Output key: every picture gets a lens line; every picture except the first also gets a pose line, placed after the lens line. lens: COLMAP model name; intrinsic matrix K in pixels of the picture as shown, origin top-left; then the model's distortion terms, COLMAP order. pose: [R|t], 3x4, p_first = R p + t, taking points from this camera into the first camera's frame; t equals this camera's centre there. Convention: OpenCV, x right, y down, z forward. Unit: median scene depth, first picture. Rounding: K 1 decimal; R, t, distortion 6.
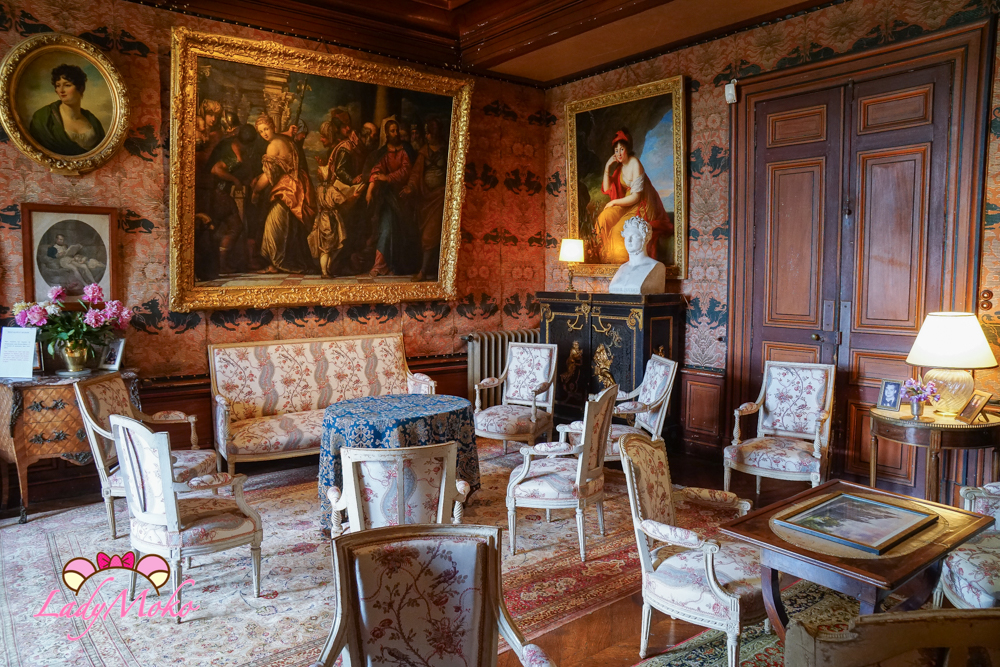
lens RADIAL K [[720.8, 0, 501.4], [0, 720.8, 339.5], [0, 0, 1]] dist [-0.113567, 0.088781]
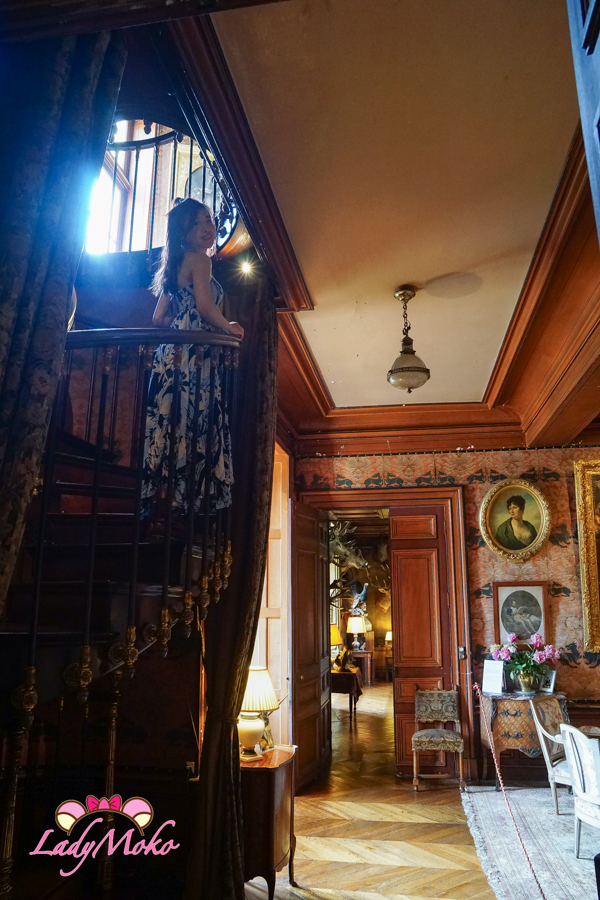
lens RADIAL K [[648.7, 0, 294.2], [0, 648.7, 452.2], [0, 0, 1]] dist [-0.113567, 0.088781]
pose [[0.681630, -0.170407, -0.711577, 0.112776], [-0.061200, 0.955817, -0.287520, -0.024468], [0.729133, 0.239531, 0.641085, -0.364962]]
